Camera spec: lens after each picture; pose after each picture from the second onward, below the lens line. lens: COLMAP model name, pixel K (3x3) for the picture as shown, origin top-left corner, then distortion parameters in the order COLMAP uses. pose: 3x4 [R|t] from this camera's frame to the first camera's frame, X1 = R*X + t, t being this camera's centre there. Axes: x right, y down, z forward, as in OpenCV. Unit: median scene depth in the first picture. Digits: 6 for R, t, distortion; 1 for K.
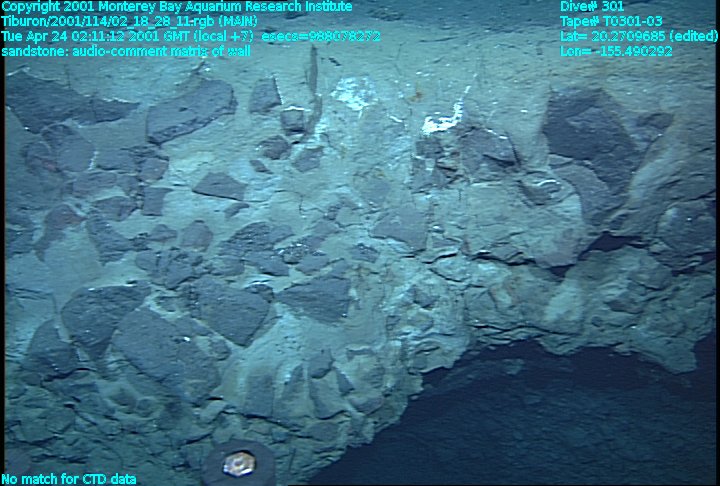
lens RADIAL K [[493.3, 0, 363.1], [0, 493.3, 258.3], [0, 0, 1]] dist [-0.082332, 0.087921]
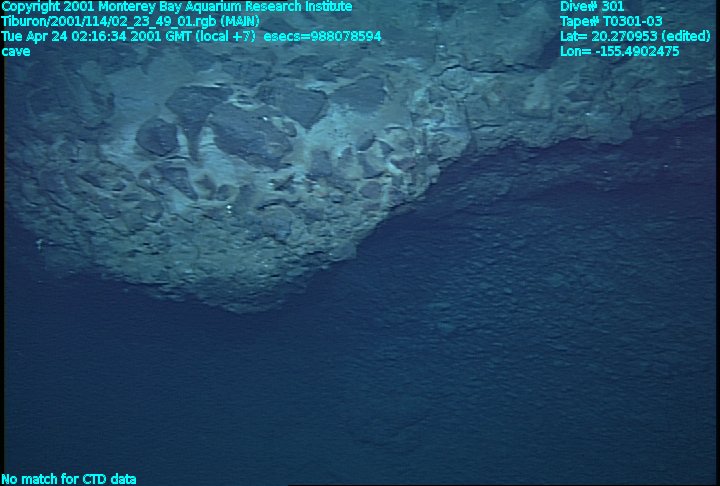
lens RADIAL K [[493.3, 0, 363.1], [0, 493.3, 258.3], [0, 0, 1]] dist [-0.082332, 0.087921]
pose [[0.994893, -0.050571, 0.087352, -0.221359], [0.059567, 0.992827, -0.103663, 0.657495], [-0.081483, 0.108337, 0.990769, -0.274386]]
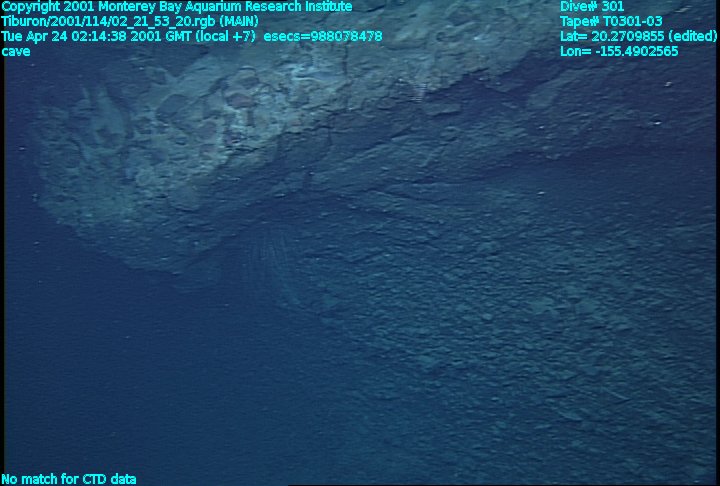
lens RADIAL K [[502.8, 0, 360.0], [0, 502.8, 243.0], [0, 0, 1]] dist [-0.103718, 0.126458]
pose [[0.929665, 0.041424, -0.366071, 0.733956], [-0.154127, 0.946254, -0.284339, 0.901569], [0.334617, 0.320762, 0.886083, 0.113905]]
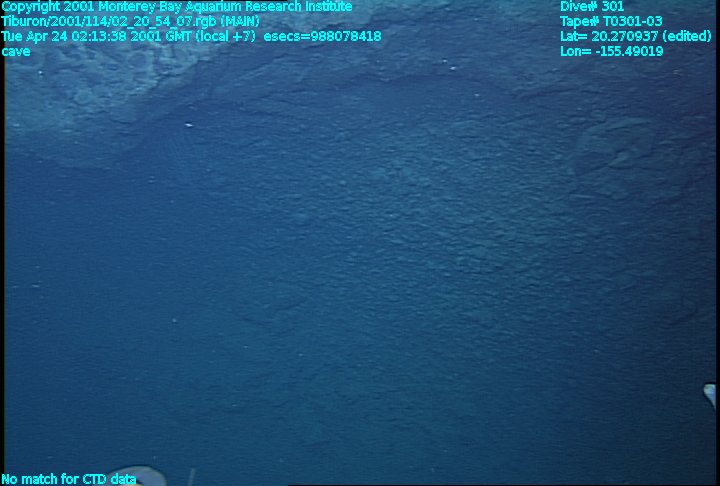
lens RADIAL K [[493.3, 0, 363.1], [0, 493.3, 258.3], [0, 0, 1]] dist [-0.082332, 0.087921]
pose [[0.999216, 0.026007, -0.029851, 0.712032], [-0.026372, 0.999581, -0.011910, 0.985994], [0.029529, 0.012688, 0.999483, -0.547805]]
